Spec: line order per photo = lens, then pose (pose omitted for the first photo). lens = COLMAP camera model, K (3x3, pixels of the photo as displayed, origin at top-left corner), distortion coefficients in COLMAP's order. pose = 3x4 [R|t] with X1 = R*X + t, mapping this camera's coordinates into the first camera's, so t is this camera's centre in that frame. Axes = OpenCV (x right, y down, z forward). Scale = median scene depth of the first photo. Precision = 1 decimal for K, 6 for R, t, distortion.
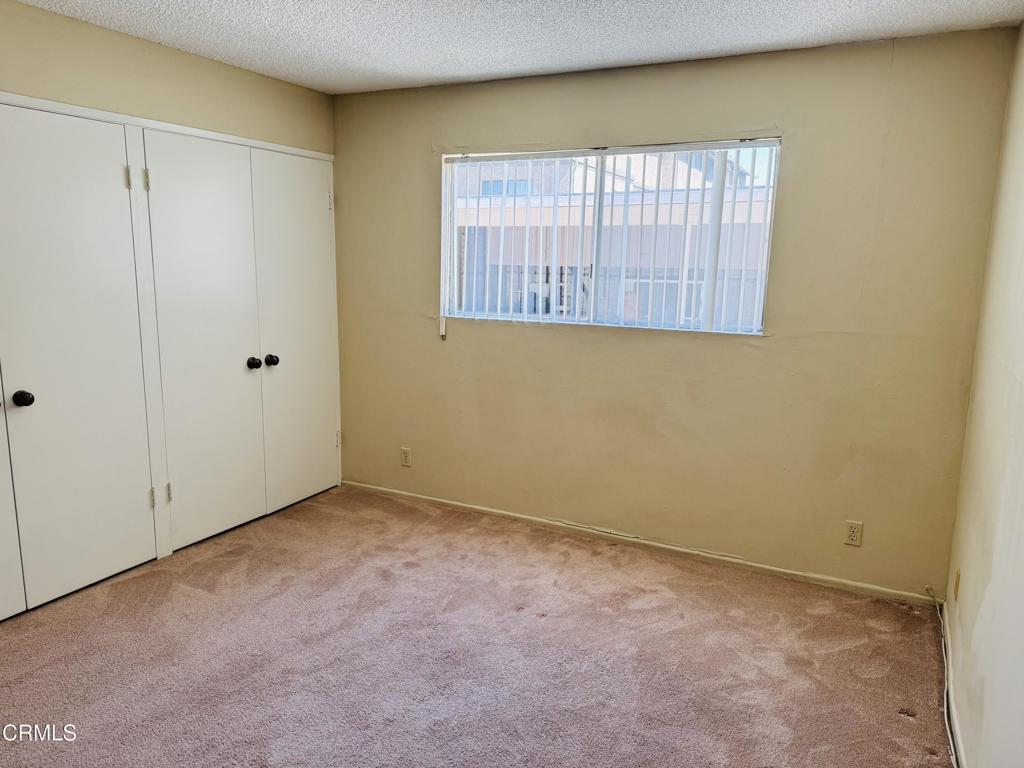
lens RADIAL K [[719.1, 0, 512.2], [0, 719.1, 385.1], [0, 0, 1]] dist [0.022256, -0.021857]
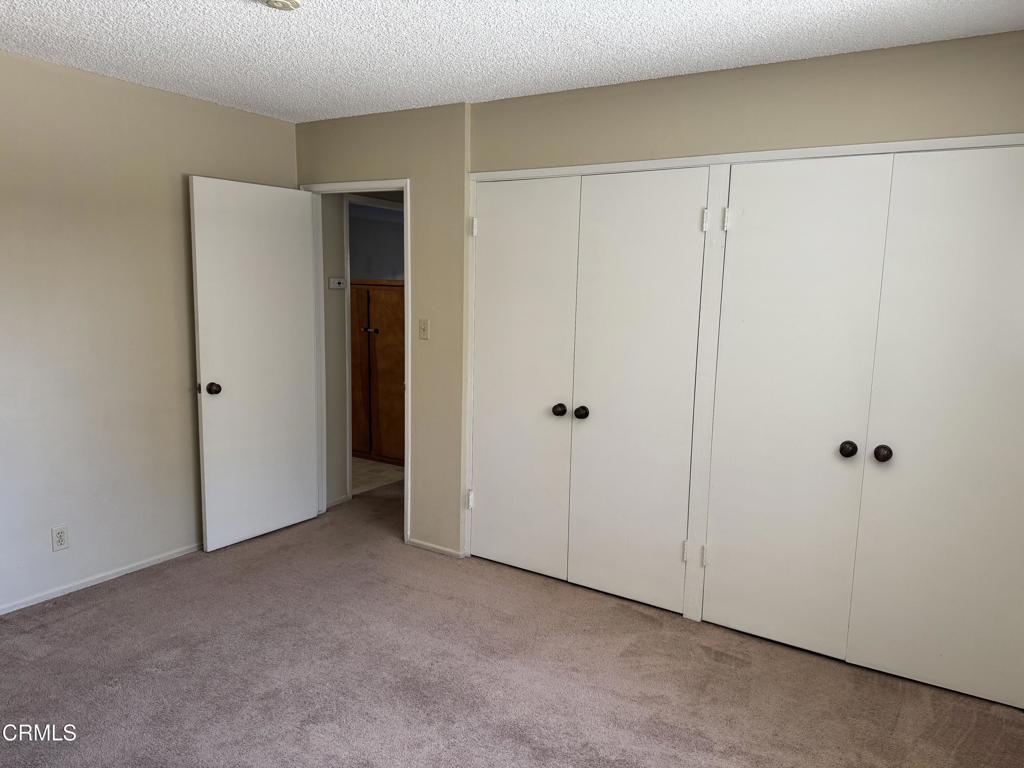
lens RADIAL K [[719.1, 0, 514.8], [0, 719.1, 388.5], [0, 0, 1]] dist [0.022256, -0.021857]
pose [[-0.081716, 0.128311, -0.988362, 0.421131], [-0.211721, 0.966809, 0.143018, -0.135530], [0.973908, 0.220944, -0.051838, 0.761902]]
